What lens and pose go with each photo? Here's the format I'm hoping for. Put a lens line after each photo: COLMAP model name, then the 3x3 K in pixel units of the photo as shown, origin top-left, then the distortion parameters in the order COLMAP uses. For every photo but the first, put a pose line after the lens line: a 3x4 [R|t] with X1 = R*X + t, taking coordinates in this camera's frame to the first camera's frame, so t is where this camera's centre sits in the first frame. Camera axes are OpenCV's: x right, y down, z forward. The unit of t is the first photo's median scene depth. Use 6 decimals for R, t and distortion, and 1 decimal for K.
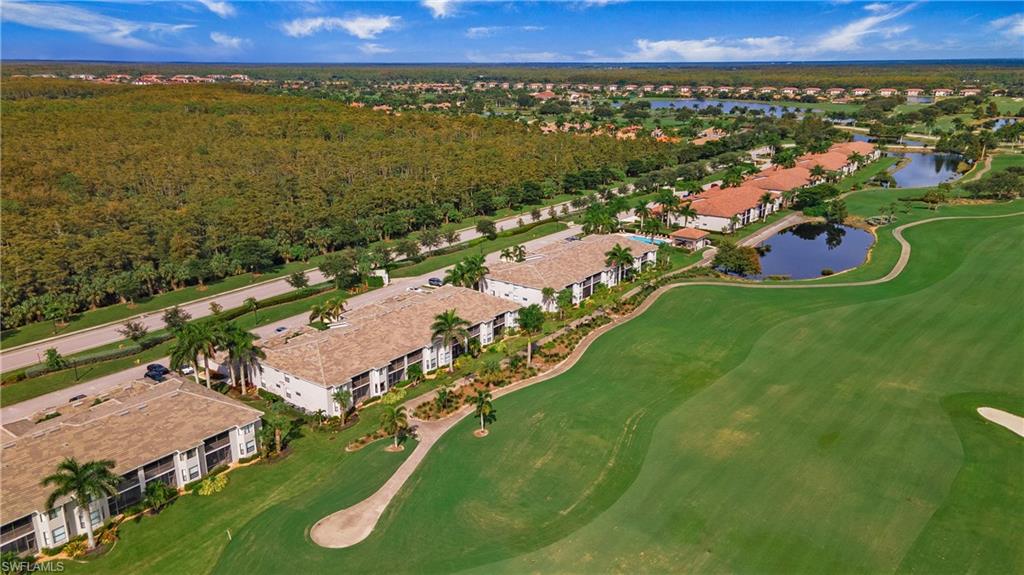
lens RADIAL K [[743.8, 0, 508.8], [0, 743.8, 289.7], [0, 0, 1]] dist [0.022686, 0.051768]
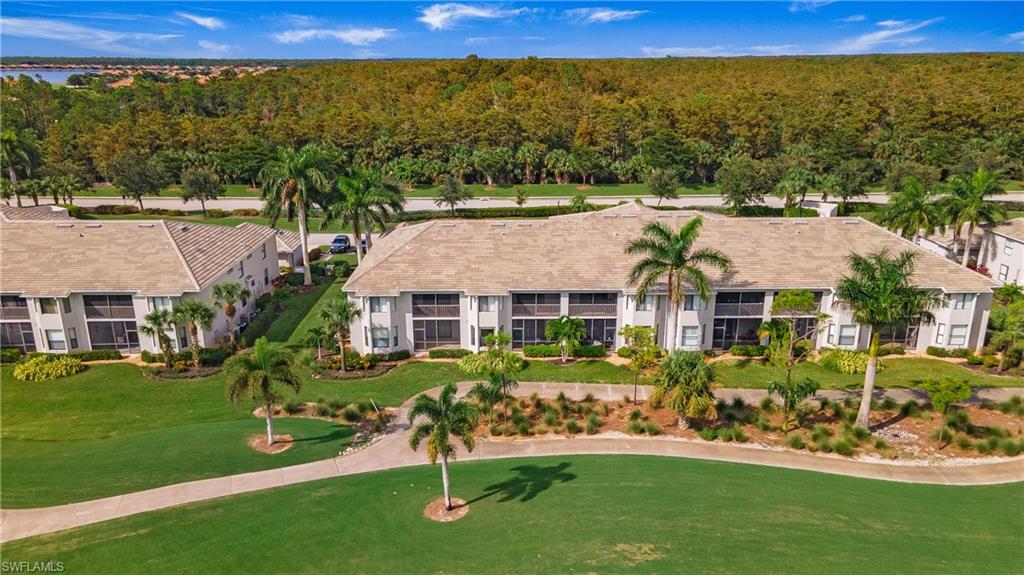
lens RADIAL K [[743.8, 0, 508.8], [0, 743.8, 289.7], [0, 0, 1]] dist [0.022686, 0.051768]
pose [[0.610182, 0.235097, -0.756576, 0.190695], [-0.231005, 0.966257, 0.113946, 0.043029], [0.757836, 0.105246, 0.643901, 0.695675]]
